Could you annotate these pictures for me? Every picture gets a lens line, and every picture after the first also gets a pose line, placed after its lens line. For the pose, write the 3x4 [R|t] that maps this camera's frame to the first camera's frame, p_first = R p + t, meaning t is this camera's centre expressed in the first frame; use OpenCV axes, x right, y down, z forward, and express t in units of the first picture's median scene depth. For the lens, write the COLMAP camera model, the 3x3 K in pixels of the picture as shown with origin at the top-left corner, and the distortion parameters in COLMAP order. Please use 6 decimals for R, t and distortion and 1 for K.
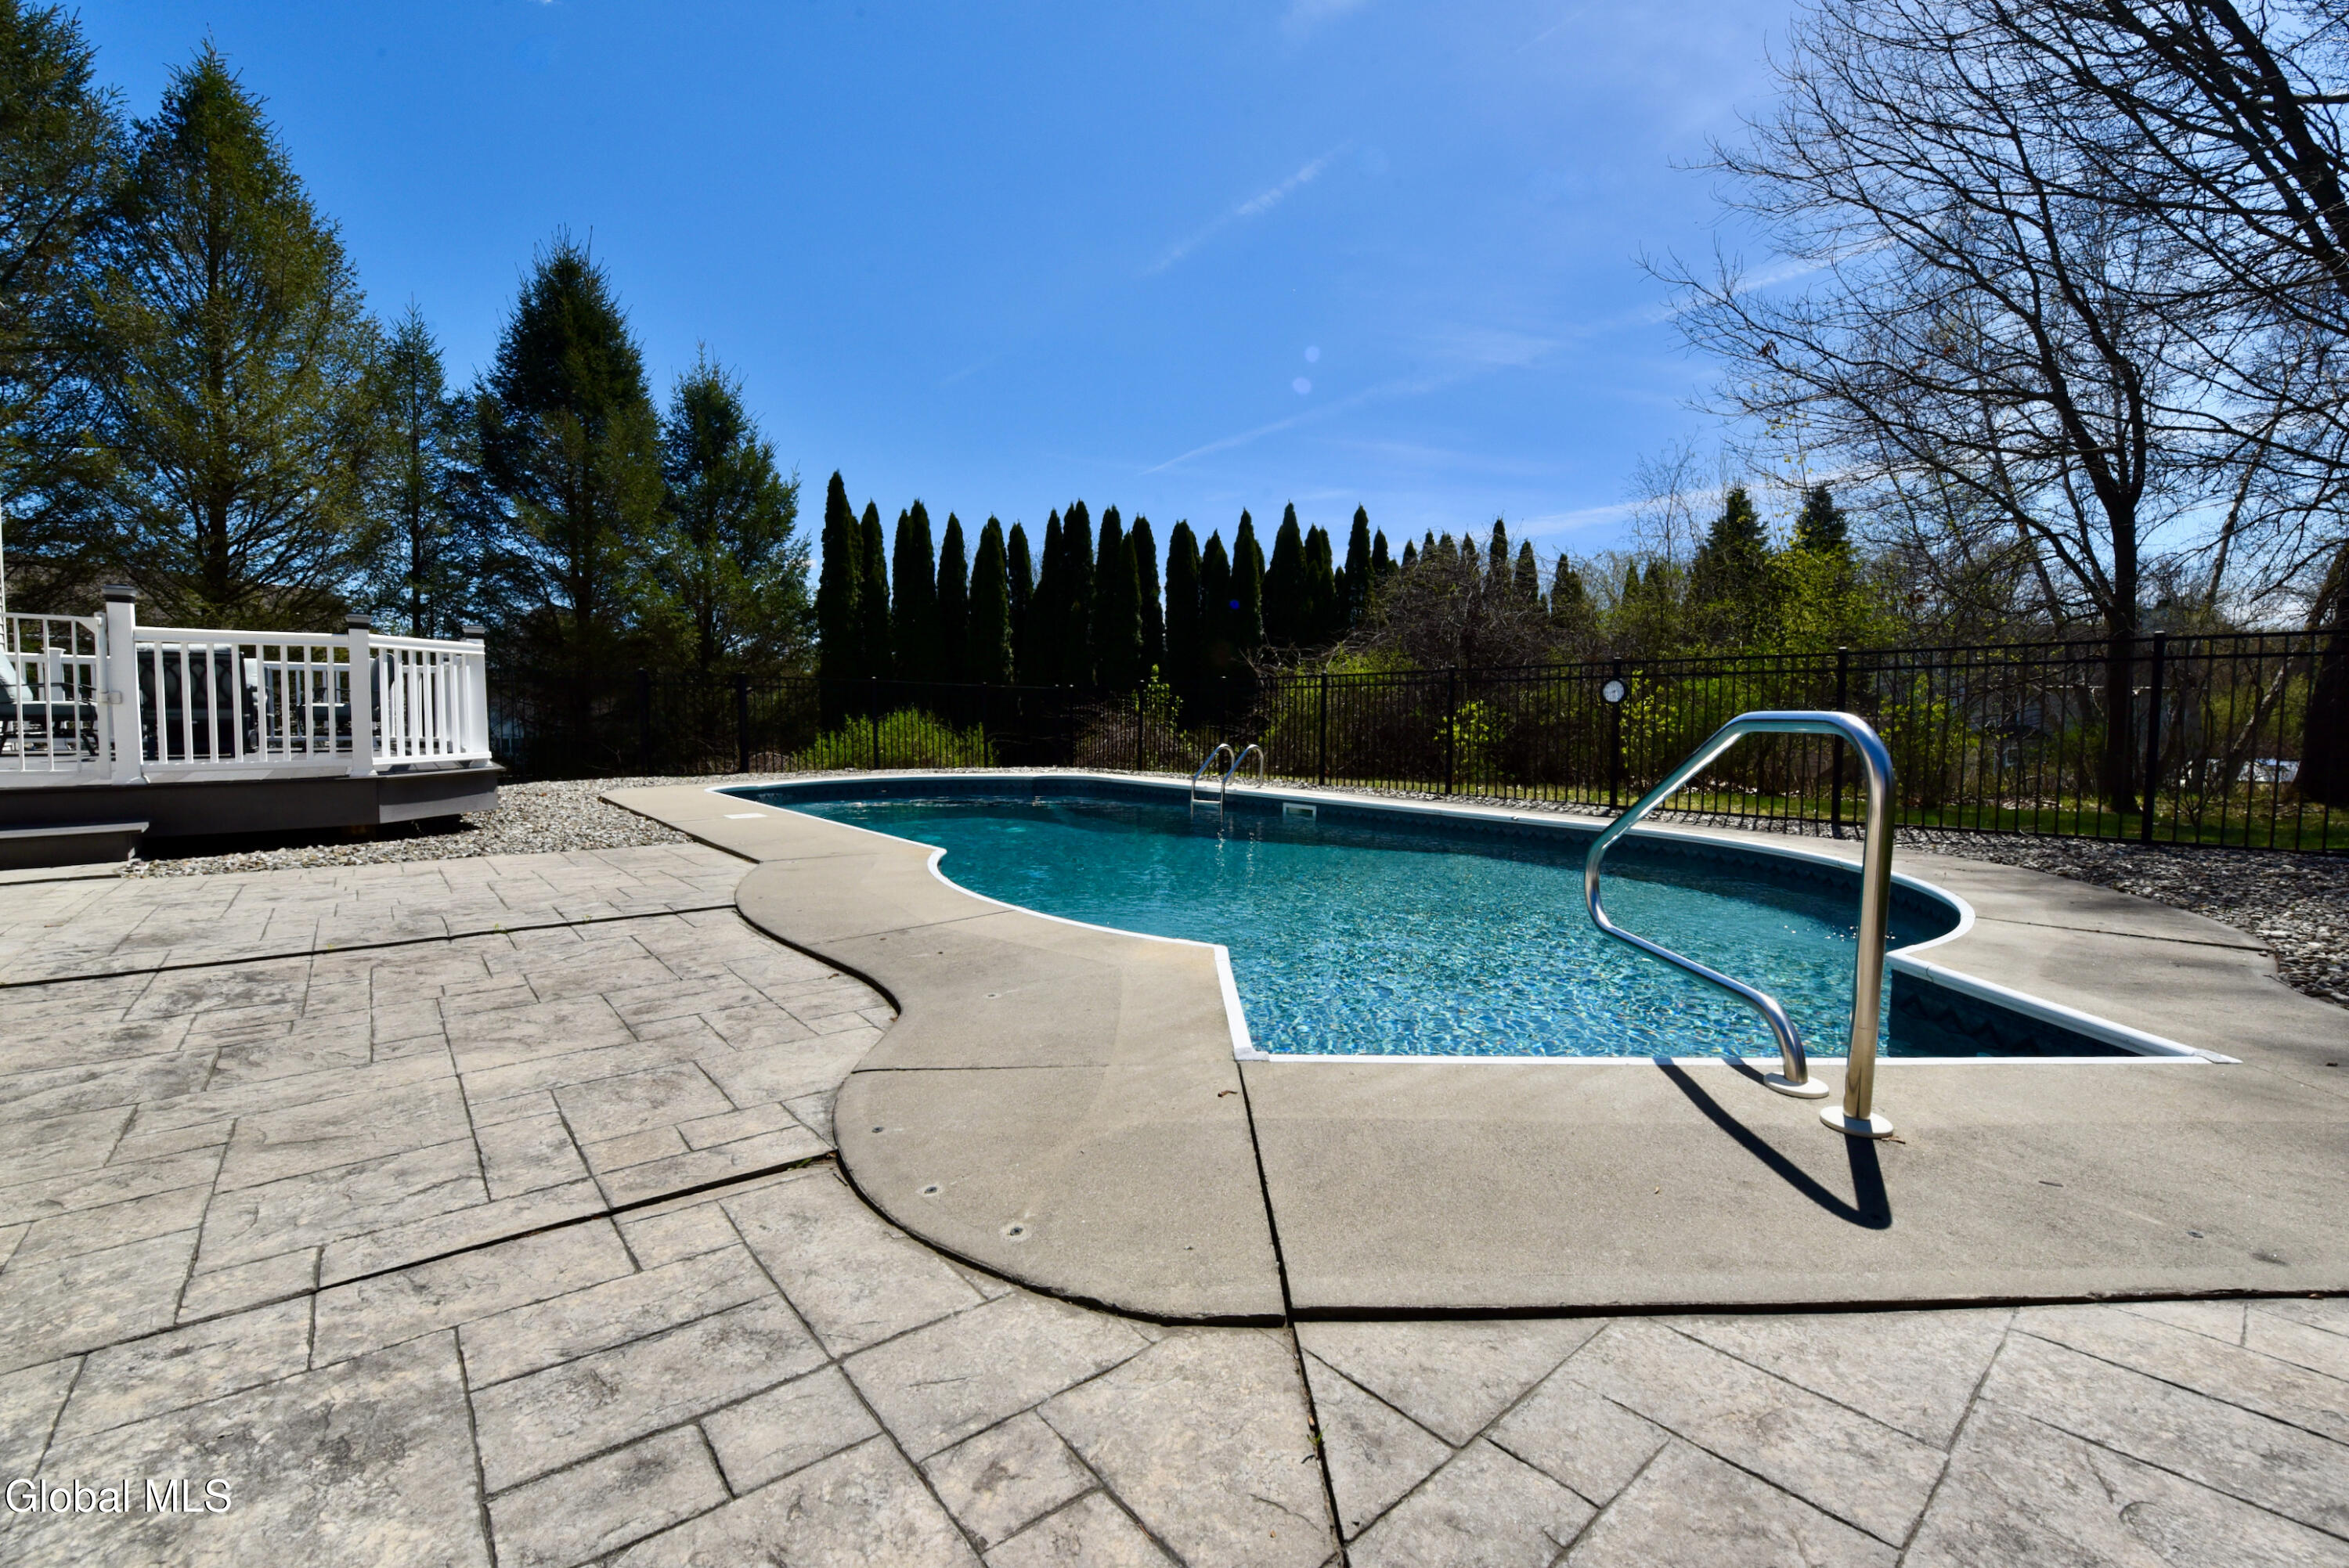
lens RADIAL K [[1020.7, 0, 1173.3], [0, 1020.7, 790.4], [0, 0, 1]] dist [-0.001379, -0.000575]
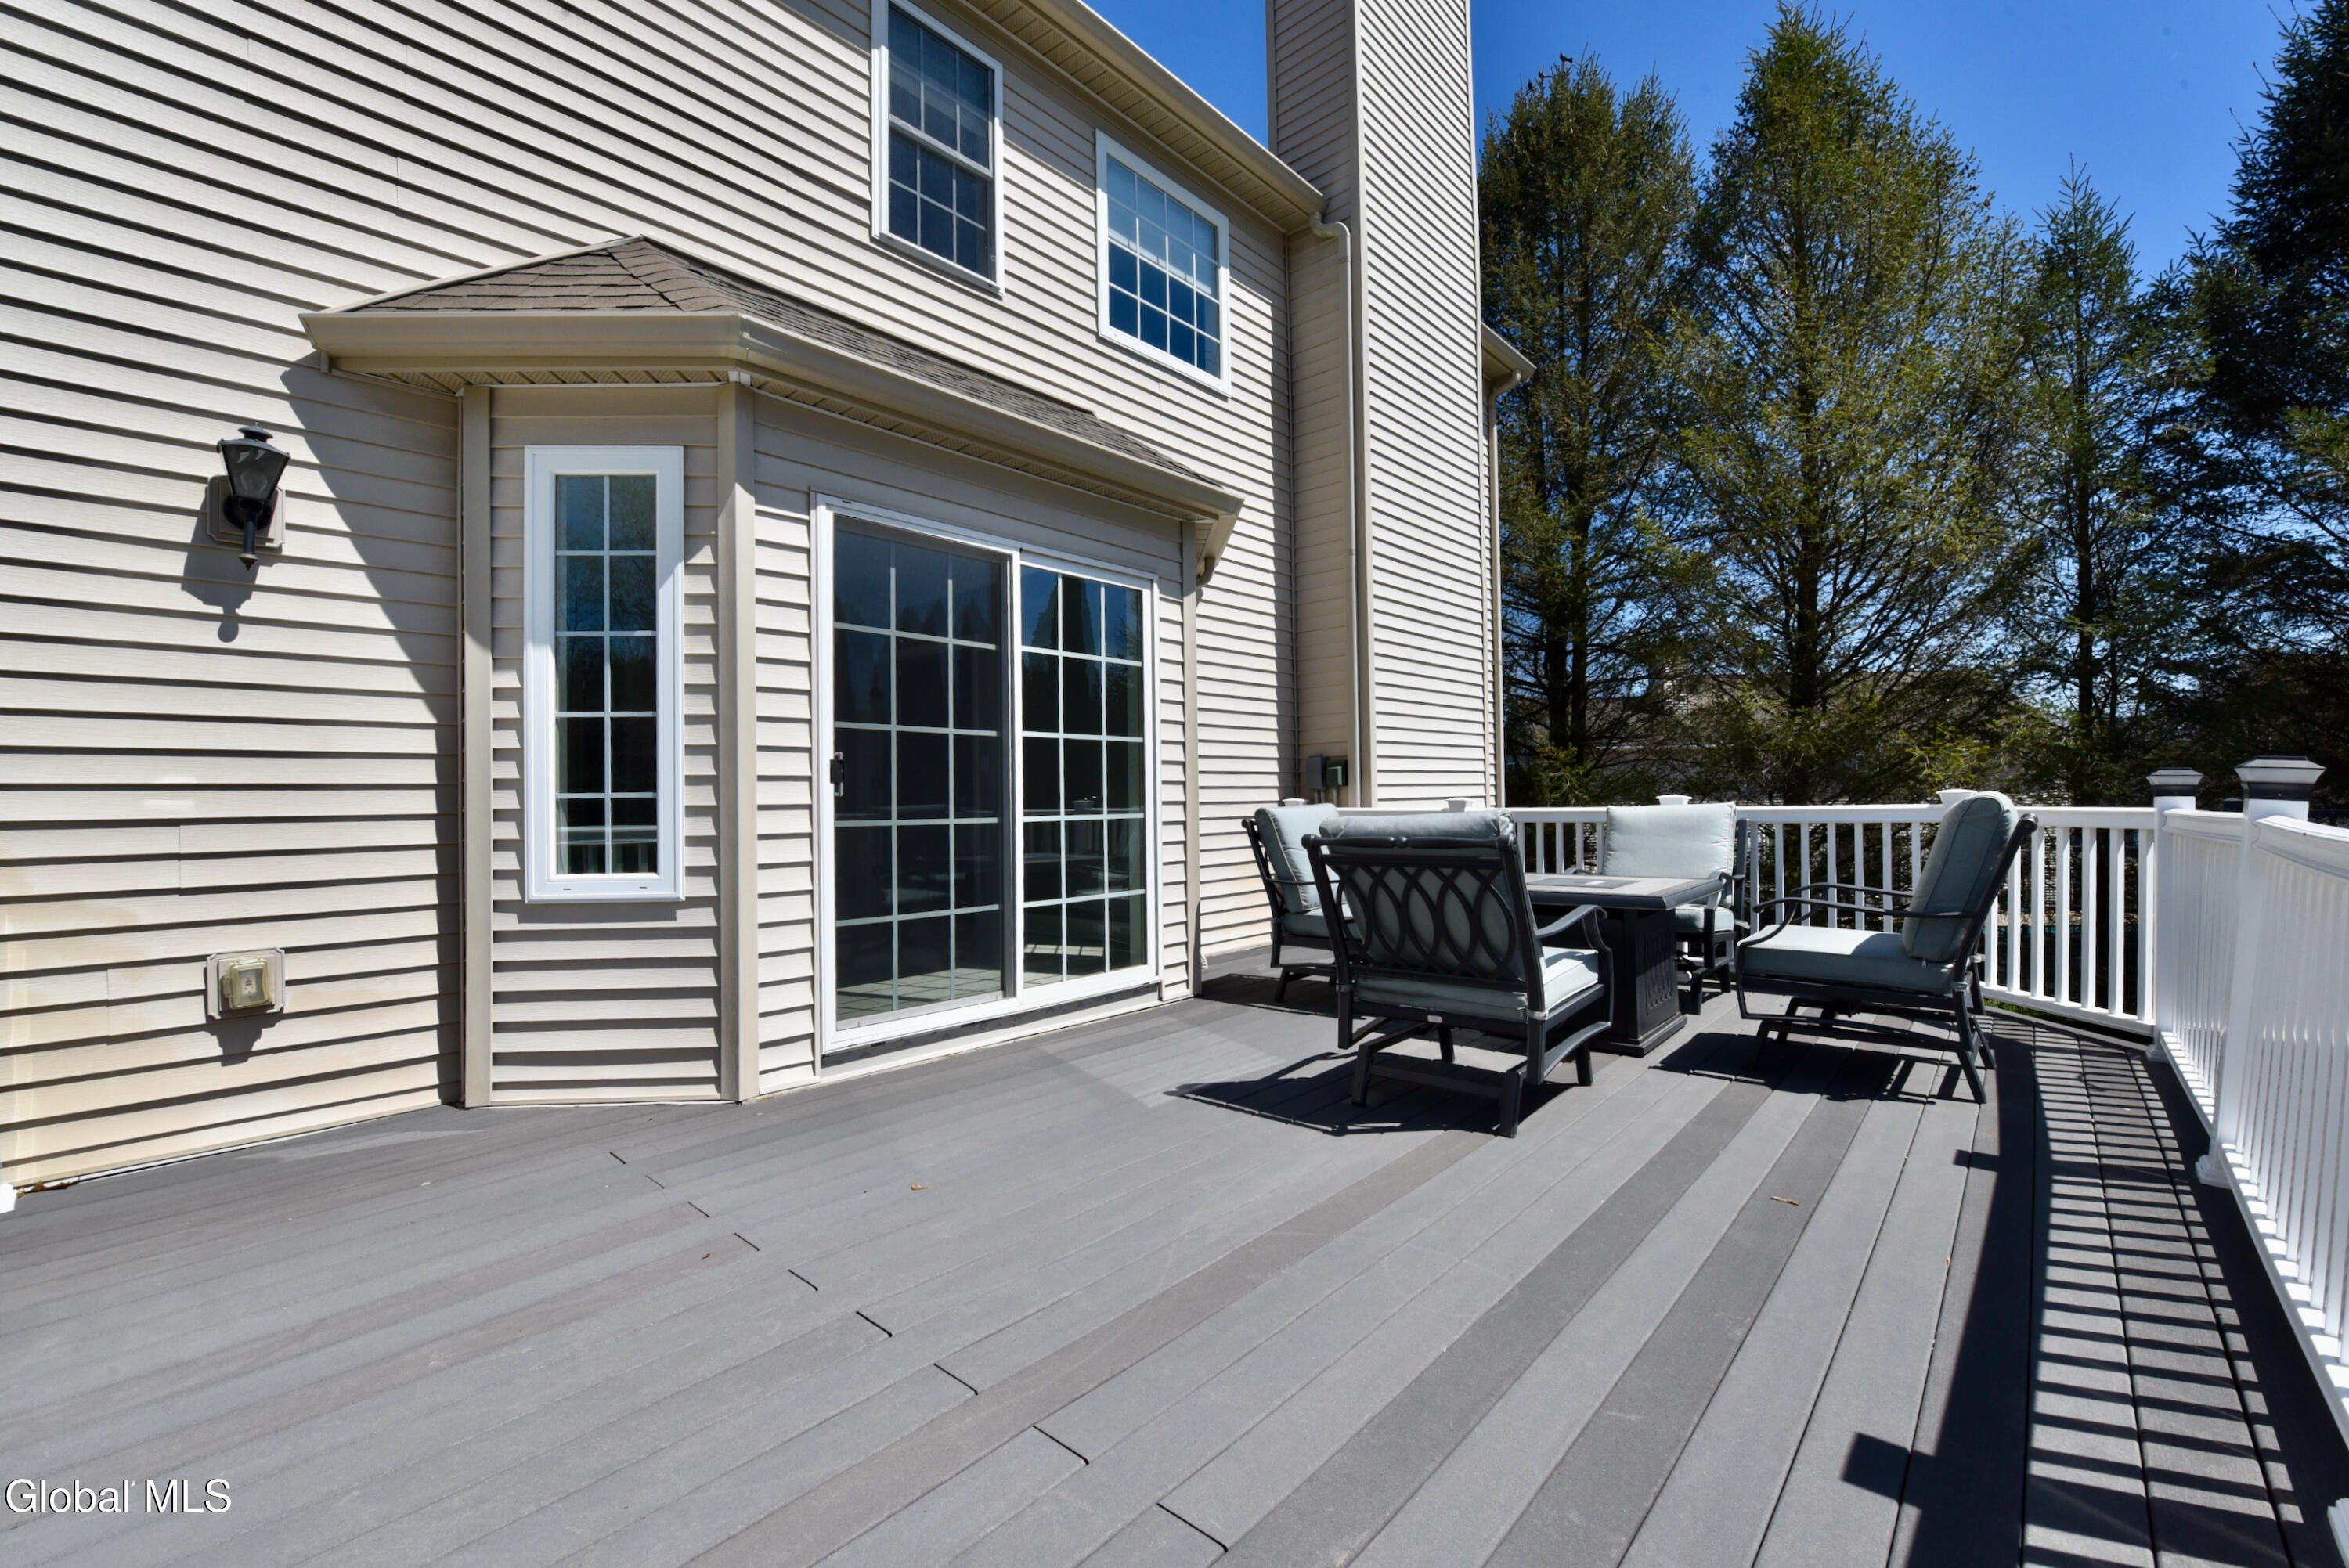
lens RADIAL K [[951.4, 0, 1174.5], [0, 951.4, 794.5], [0, 0, 1]] dist [-0.015205, -0.000606]
pose [[0.184268, -0.048336, -0.981687, -0.313800], [-0.050278, 0.997019, -0.058528, -0.045903], [0.981589, 0.060142, 0.181289, 0.390633]]
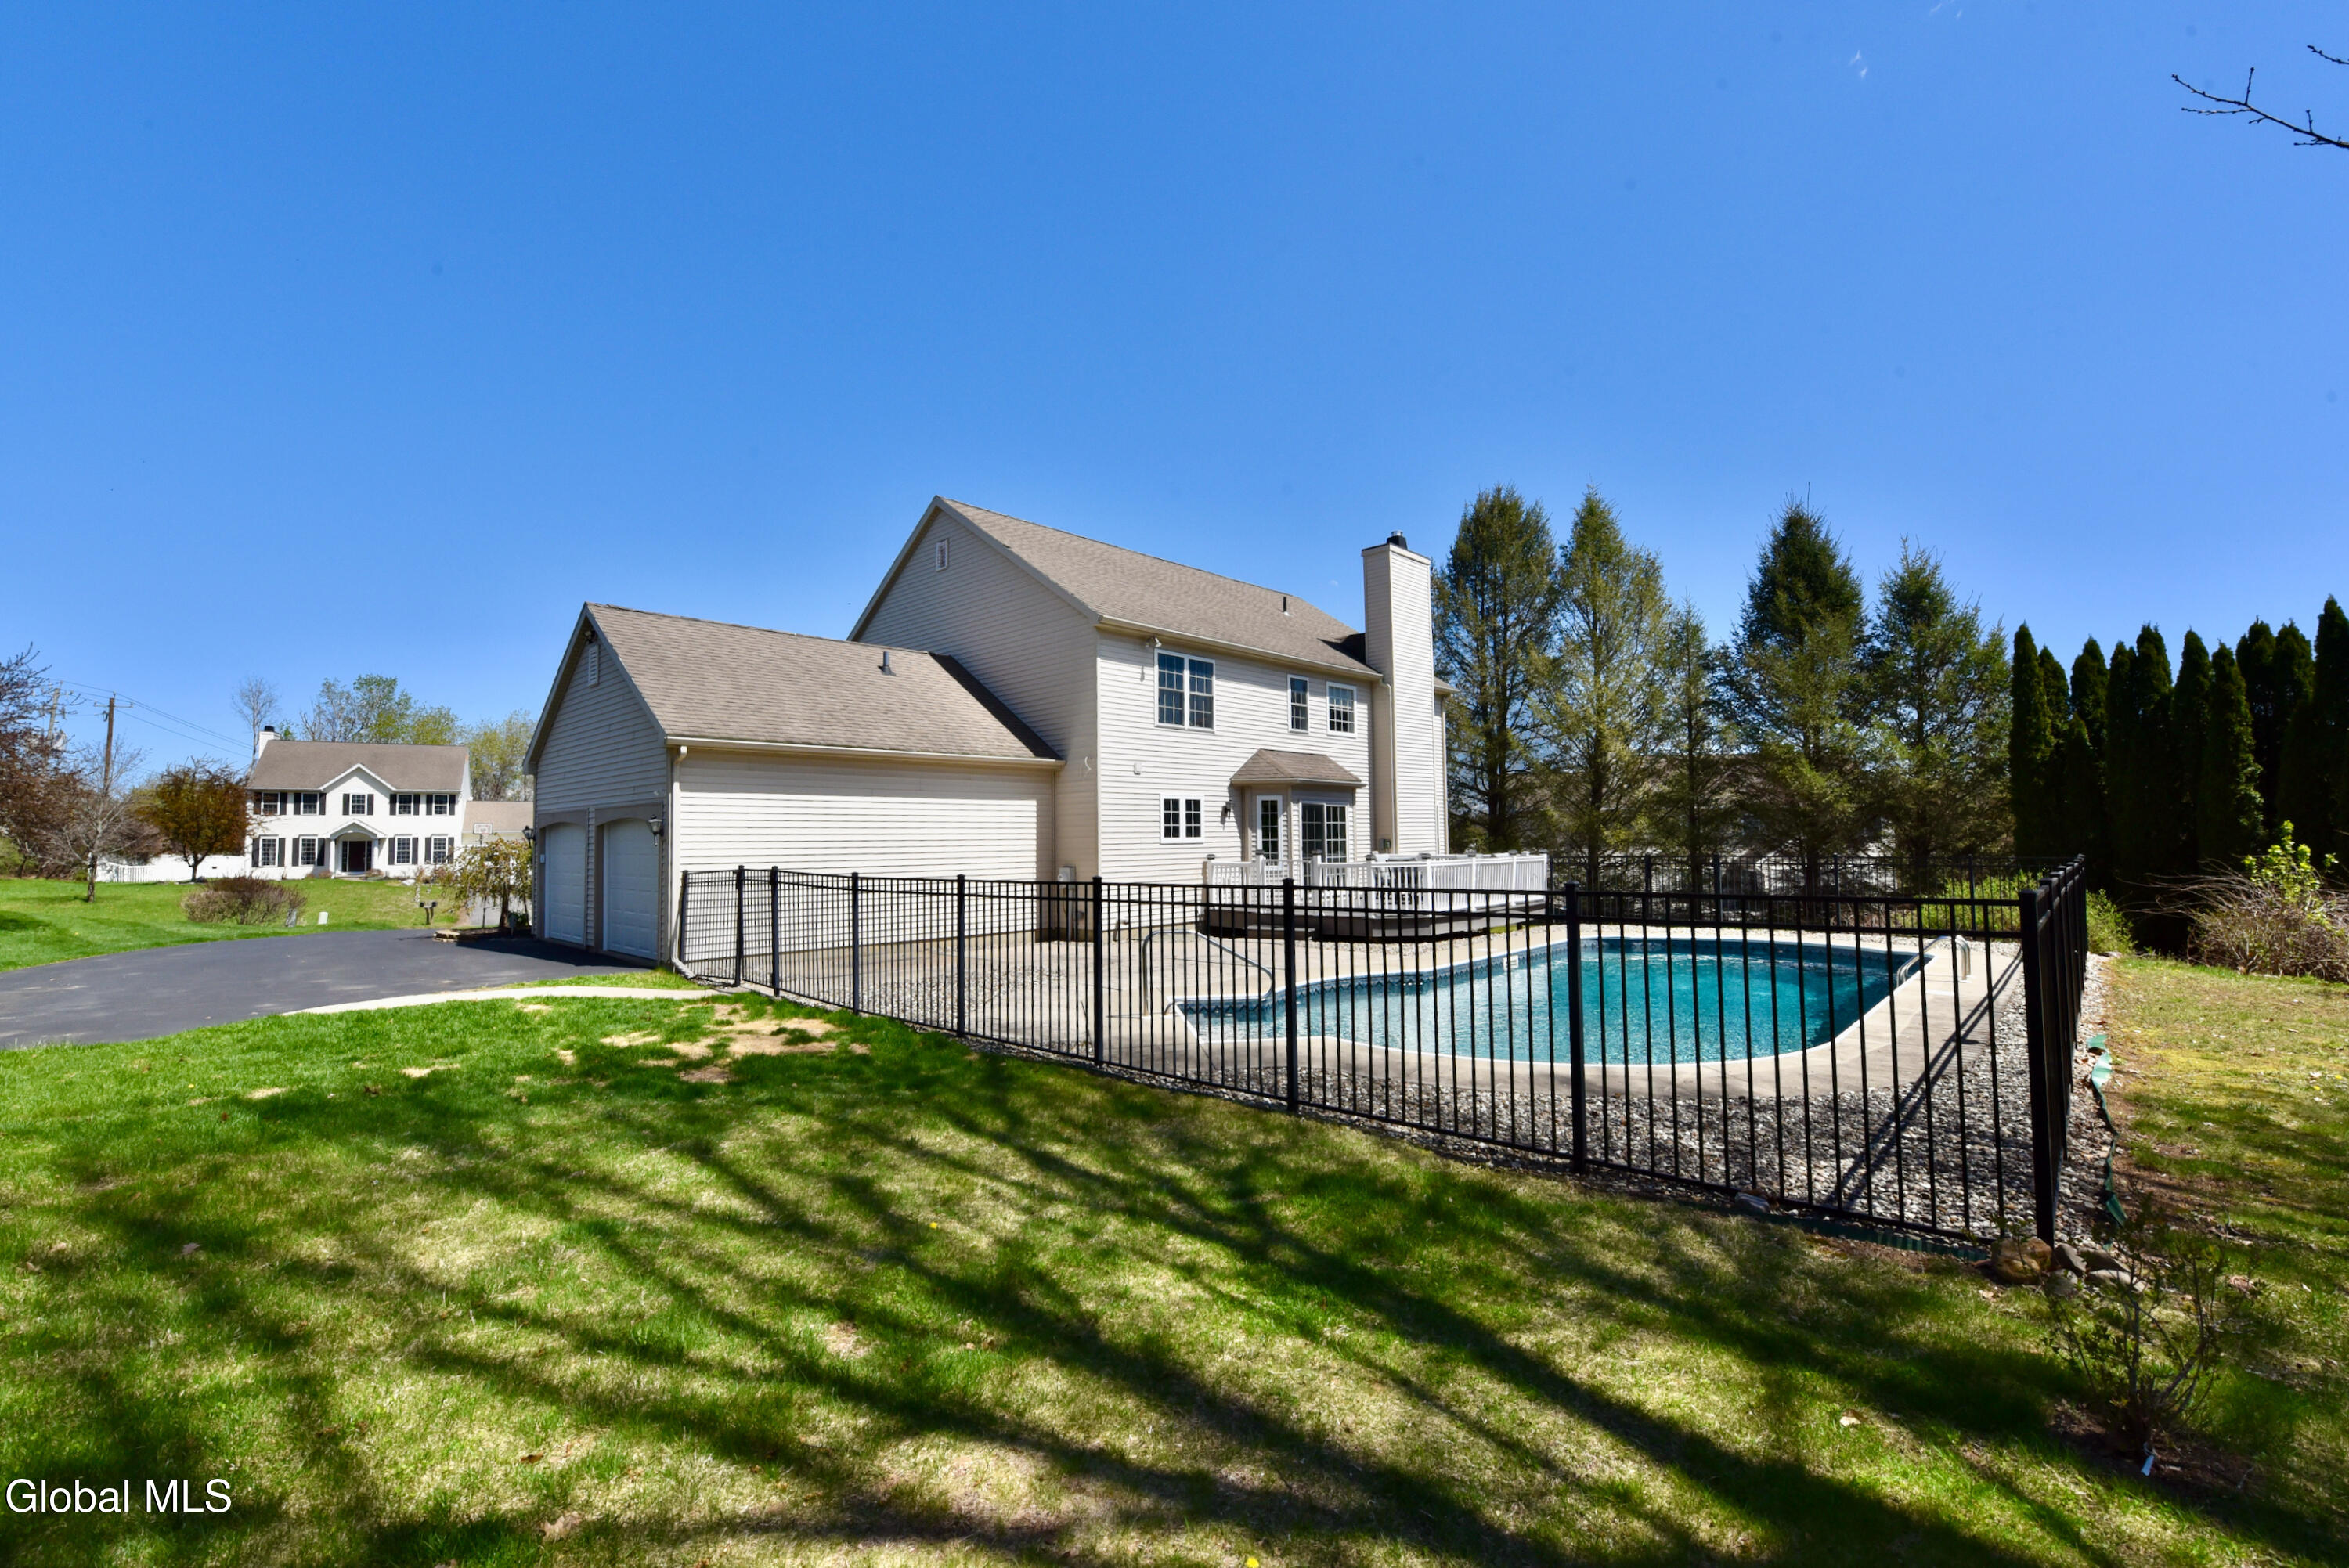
lens RADIAL K [[1020.7, 0, 1173.3], [0, 1020.7, 790.4], [0, 0, 1]] dist [-0.001379, -0.000575]
pose [[0.164871, -0.090382, -0.982165, 0.576423], [-0.052146, 0.993601, -0.100188, -0.001655], [0.984936, 0.067735, 0.159103, 0.037558]]
